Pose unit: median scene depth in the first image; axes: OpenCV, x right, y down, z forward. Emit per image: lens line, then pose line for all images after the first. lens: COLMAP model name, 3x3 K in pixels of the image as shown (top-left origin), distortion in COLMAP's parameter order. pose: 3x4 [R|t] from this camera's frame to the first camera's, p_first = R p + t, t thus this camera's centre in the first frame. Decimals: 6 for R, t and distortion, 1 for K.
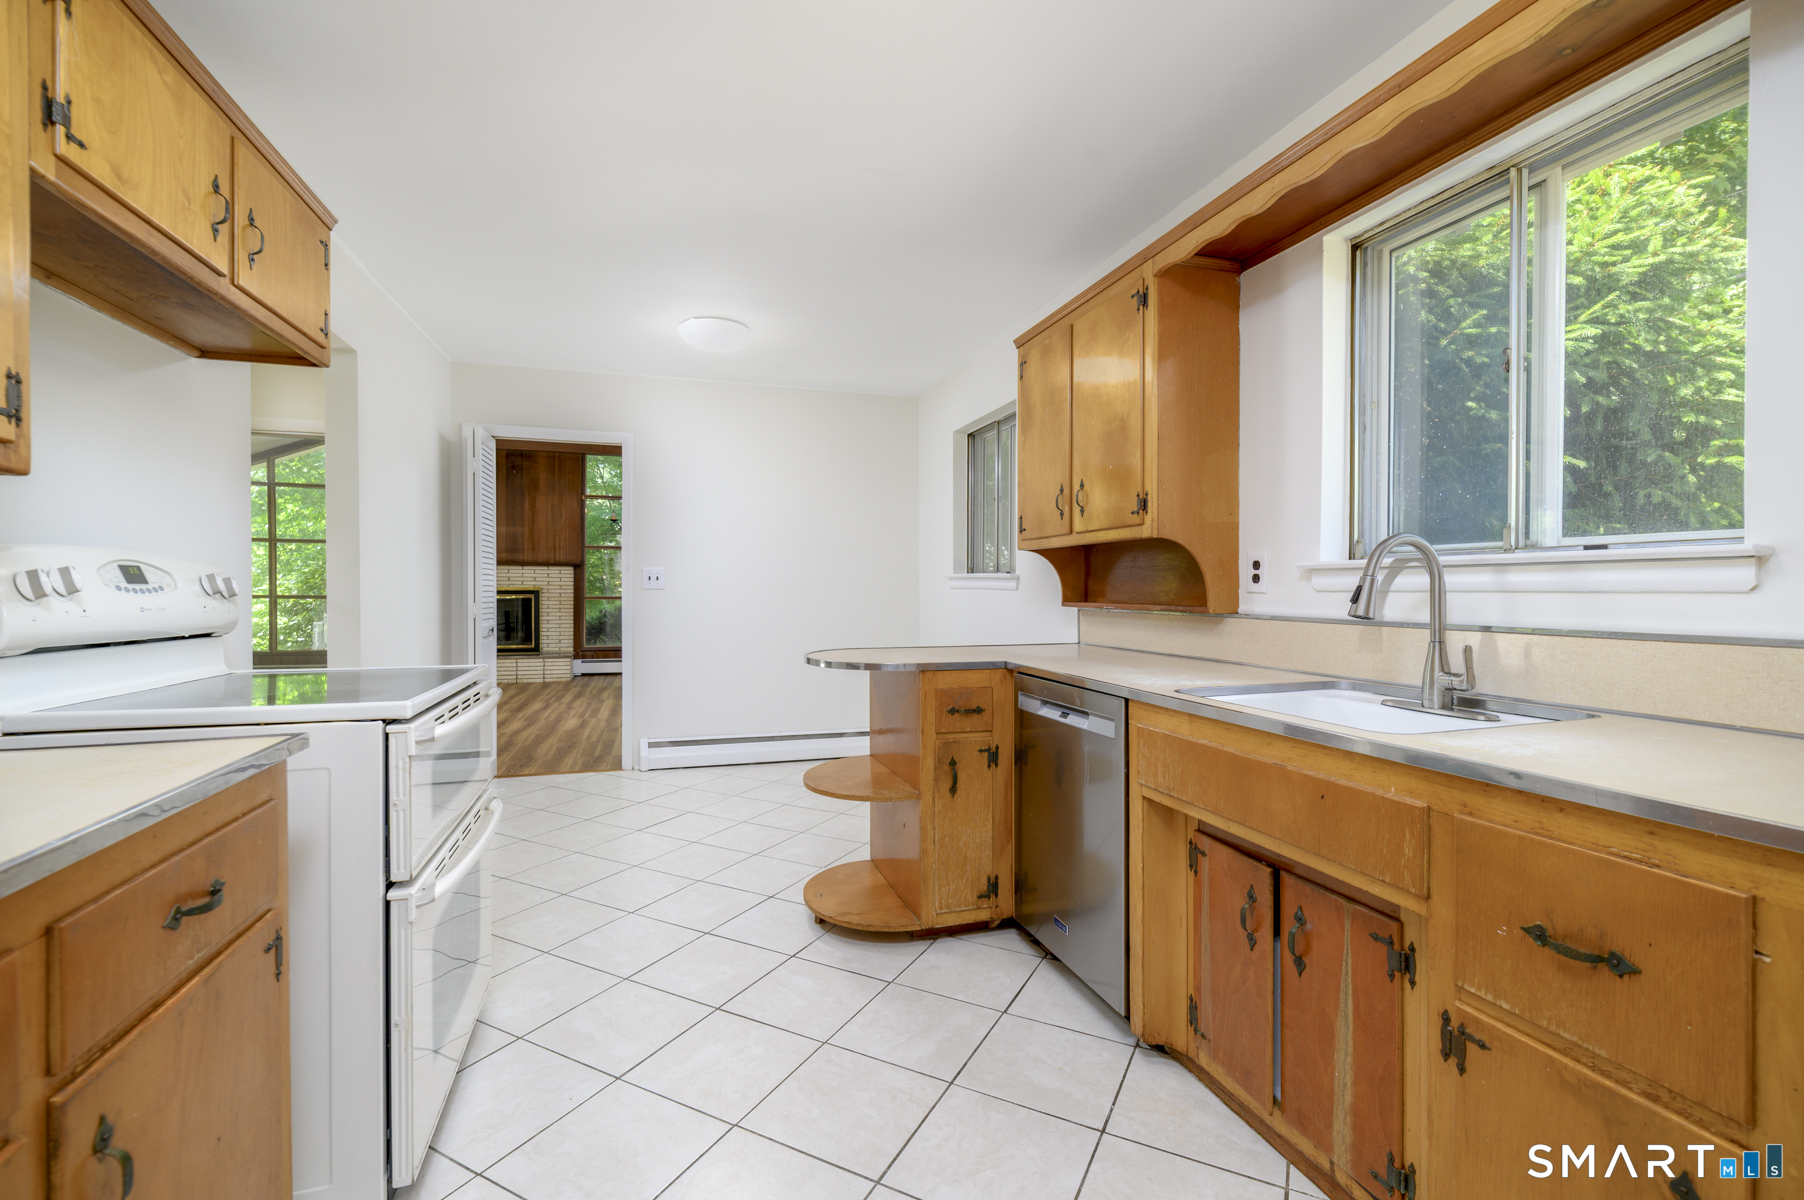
lens RADIAL K [[790.5, 0, 899.0], [0, 790.5, 594.2], [0, 0, 1]] dist [-0.001731, -0.000537]
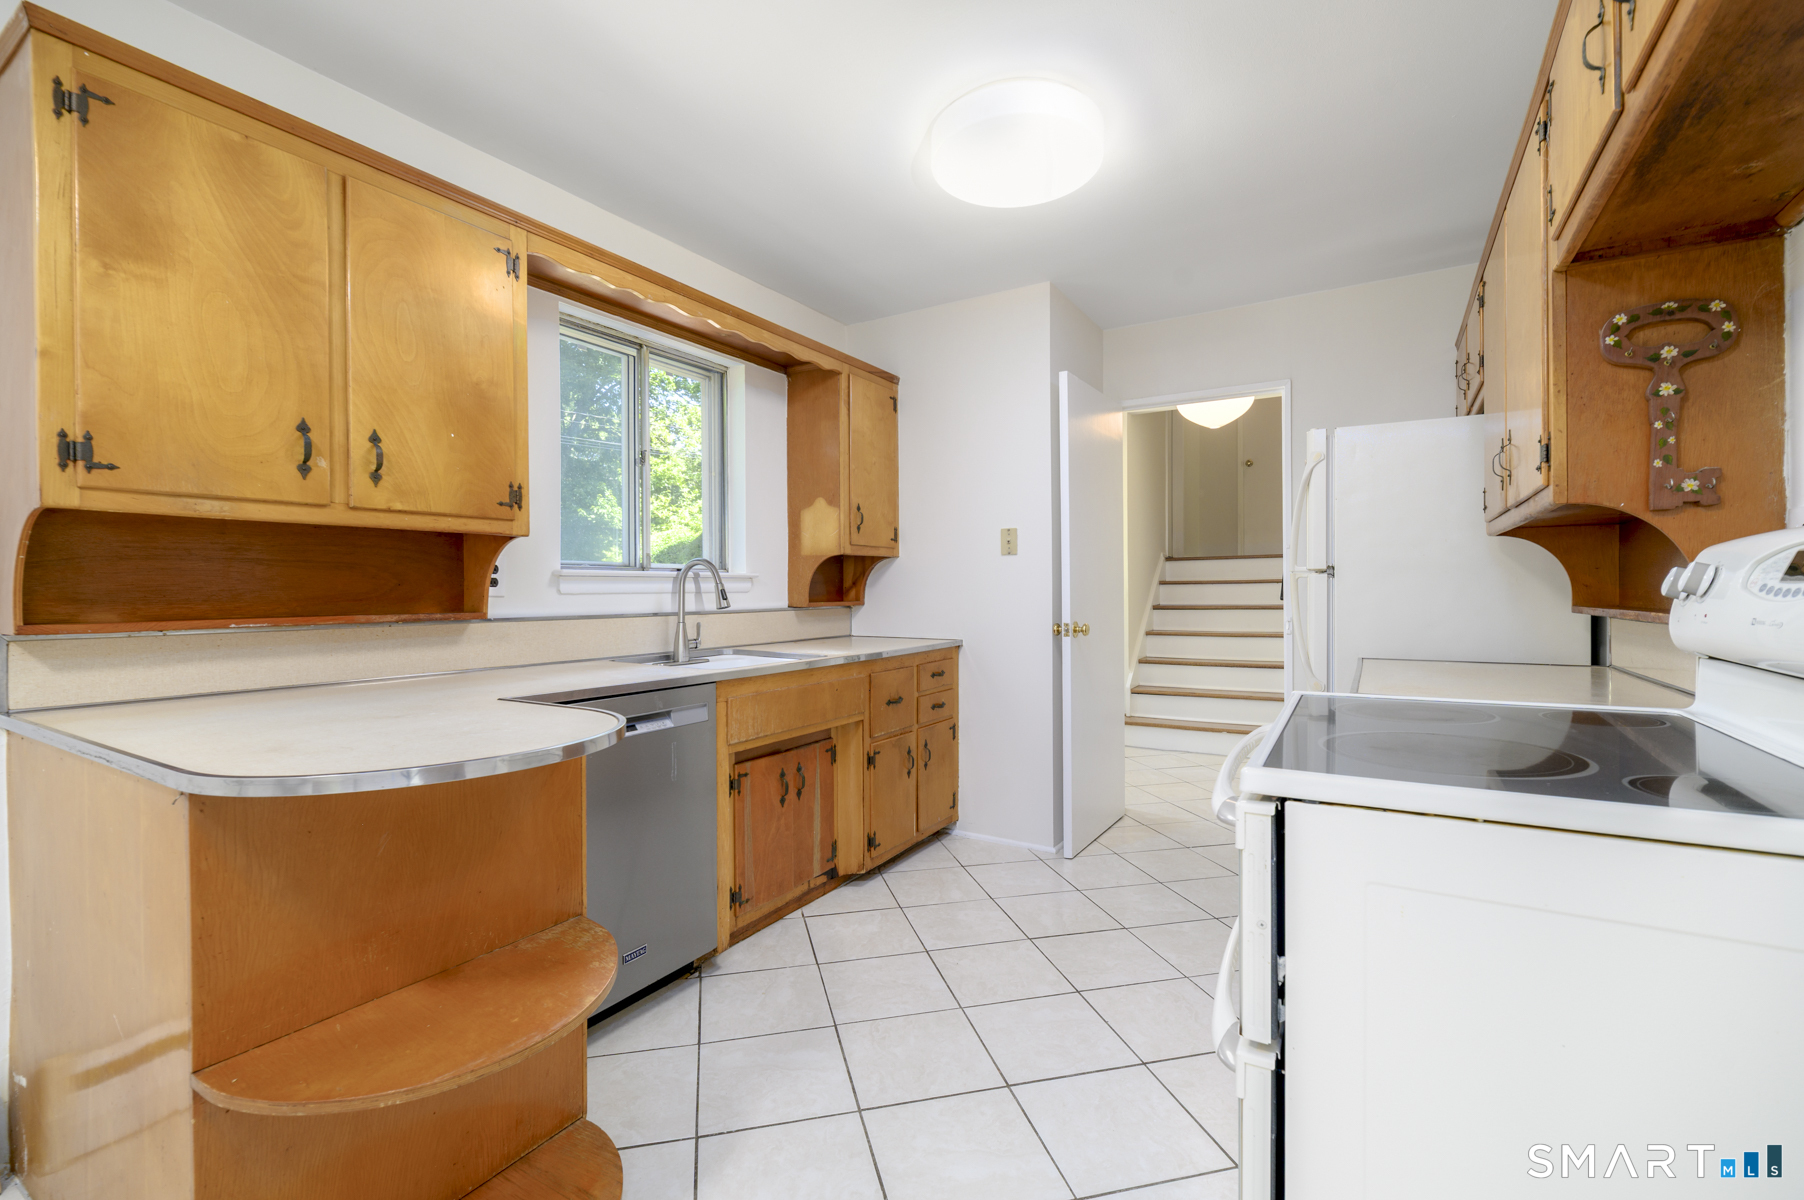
lens RADIAL K [[790.5, 0, 899.0], [0, 790.5, 594.2], [0, 0, 1]] dist [-0.001731, -0.000537]
pose [[-0.664296, -0.002489, 0.747465, -0.933497], [0.010134, 0.999873, 0.012336, -0.017714], [-0.747401, 0.015770, -0.664186, 1.854458]]
